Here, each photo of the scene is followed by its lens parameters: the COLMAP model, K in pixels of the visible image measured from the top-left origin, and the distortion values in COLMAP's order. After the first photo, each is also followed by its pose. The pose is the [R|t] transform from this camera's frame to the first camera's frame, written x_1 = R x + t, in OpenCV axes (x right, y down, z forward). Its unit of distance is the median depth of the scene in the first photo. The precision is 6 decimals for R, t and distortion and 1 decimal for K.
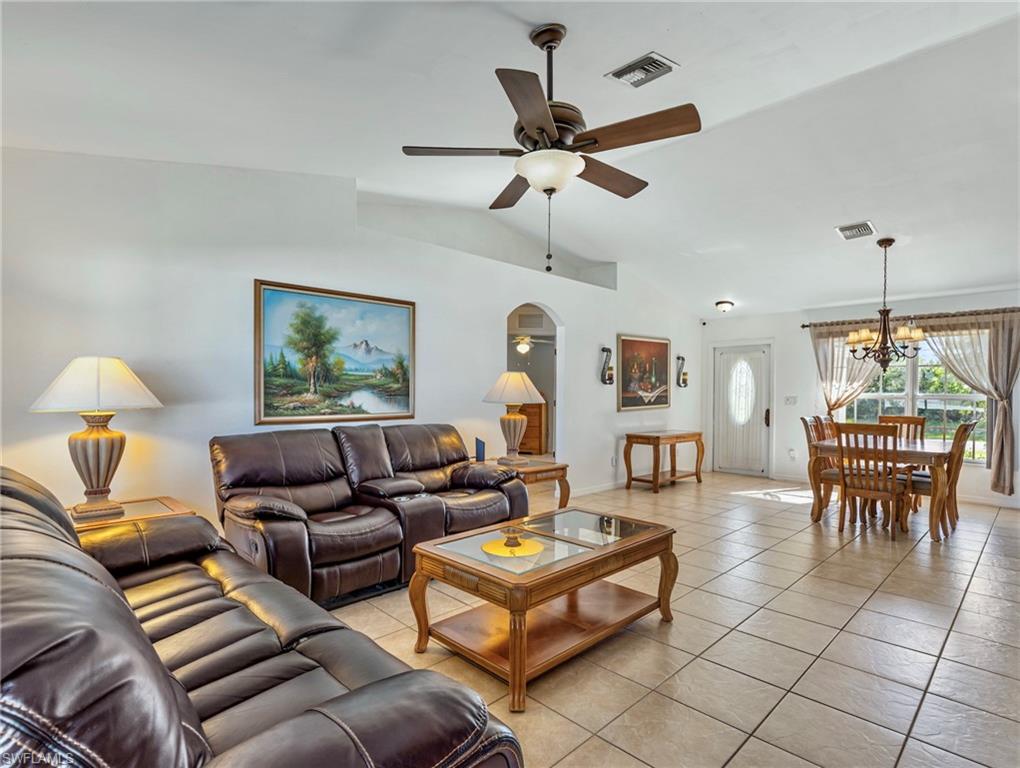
lens RADIAL K [[519.9, 0, 509.3], [0, 519.9, 388.4], [0, 0, 1]] dist [0.016552, -0.003655]
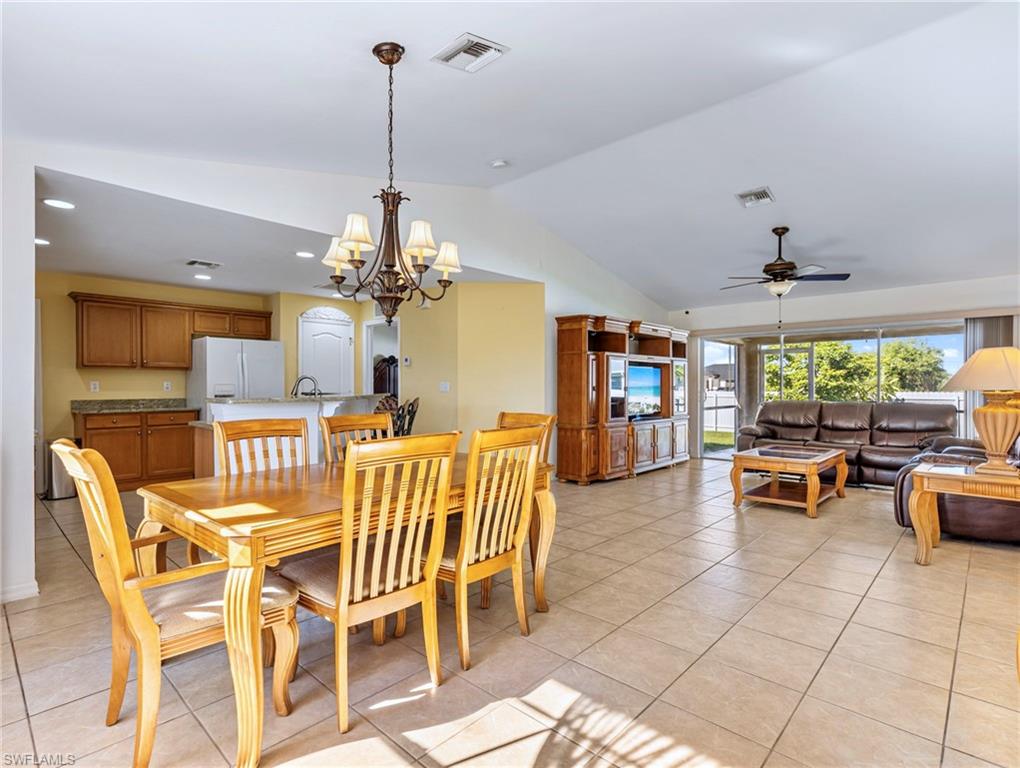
lens RADIAL K [[519.9, 0, 514.0], [0, 519.9, 385.4], [0, 0, 1]] dist [0.016552, -0.003655]
pose [[-0.999174, -0.008826, -0.039676, 0.742867], [-0.008591, 0.999945, -0.006077, 0.031572], [0.039727, -0.005731, -0.999194, 1.767993]]
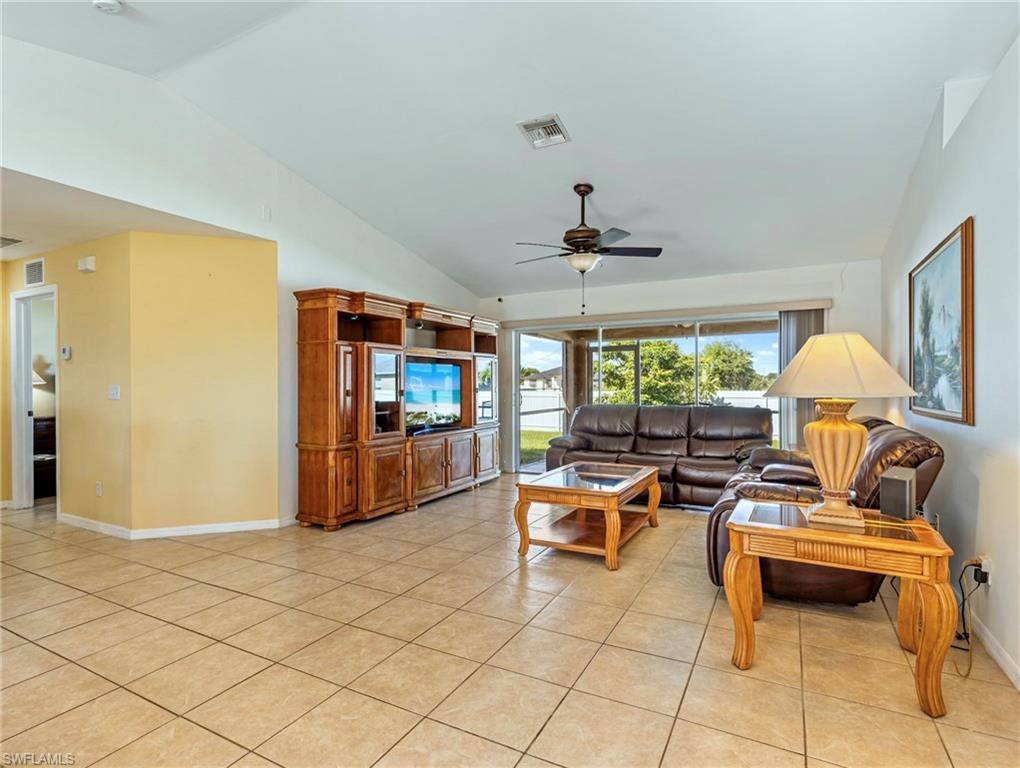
lens RADIAL K [[519.9, 0, 512.3], [0, 519.9, 385.4], [0, 0, 1]] dist [0.016552, -0.003655]
pose [[-0.957210, -0.004272, -0.289361, 0.463303], [-0.002509, 0.999976, -0.006464, 0.020878], [0.289382, -0.005462, -0.957198, 1.432749]]
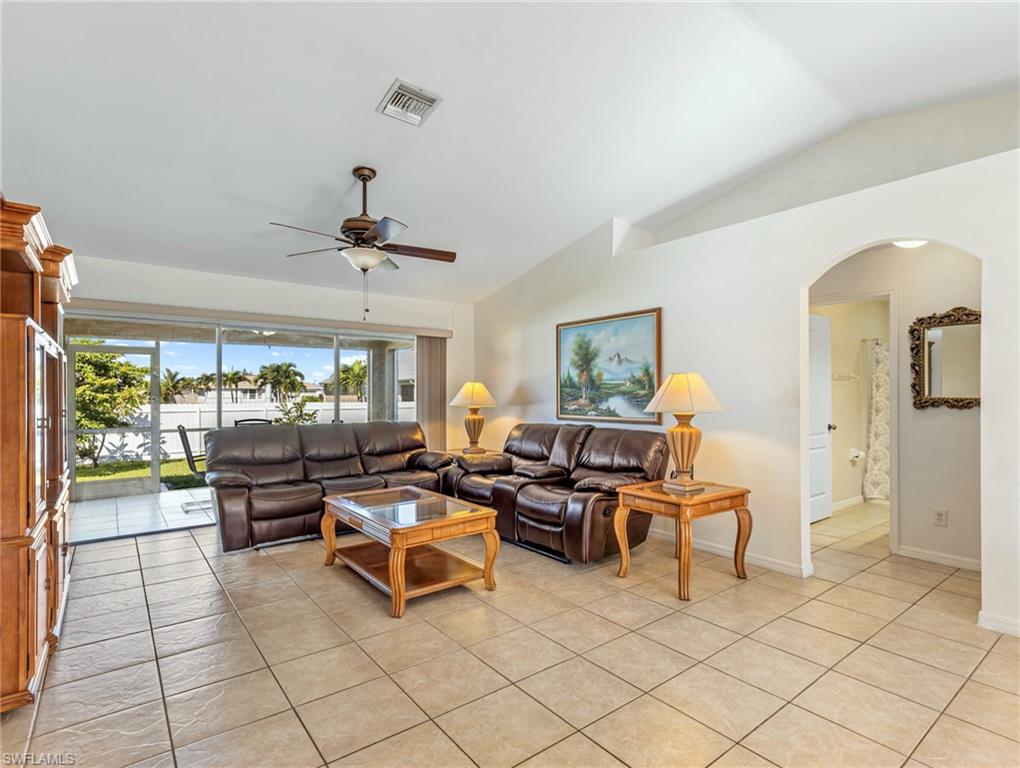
lens RADIAL K [[519.9, 0, 512.8], [0, 519.9, 400.2], [0, 0, 1]] dist [0.016552, -0.003655]
pose [[-0.124325, 0.003065, -0.992237, 0.854476], [0.004758, 0.999986, 0.002492, 0.007259], [0.992230, -0.004412, -0.124338, 0.869341]]
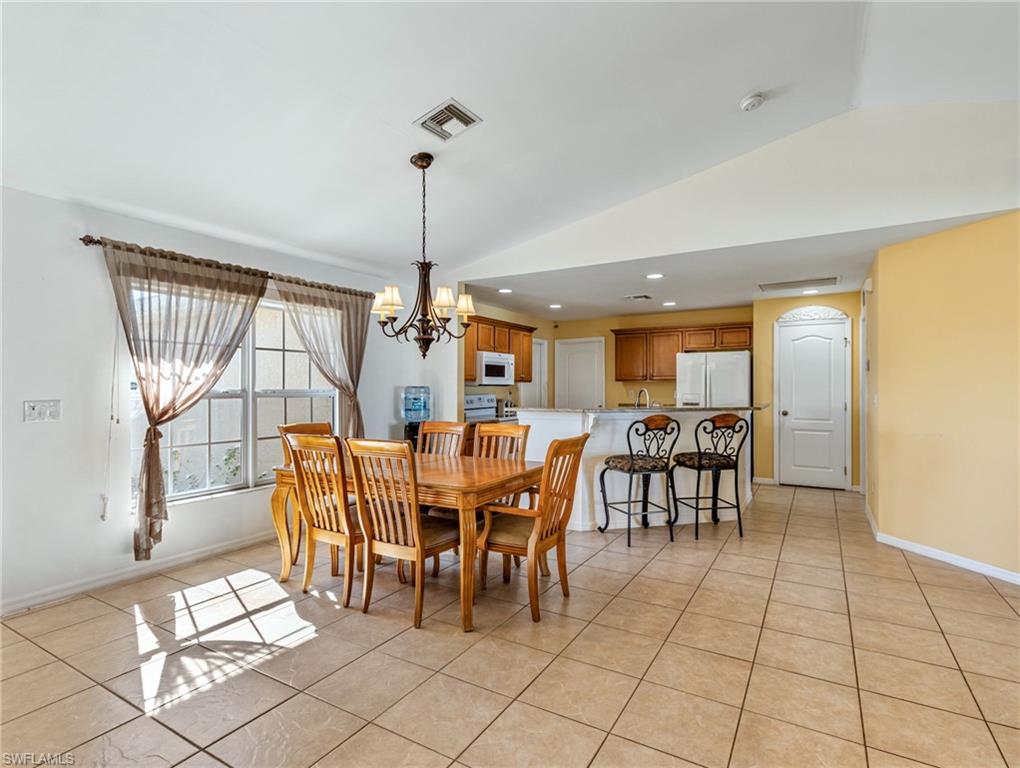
lens RADIAL K [[519.9, 0, 517.9], [0, 519.9, 385.6], [0, 0, 1]] dist [0.016552, -0.003655]
pose [[-0.255063, -0.005653, 0.966908, 0.066674], [-0.006976, 0.999968, 0.004006, -0.000286], [-0.966899, -0.005723, -0.255094, 1.251411]]
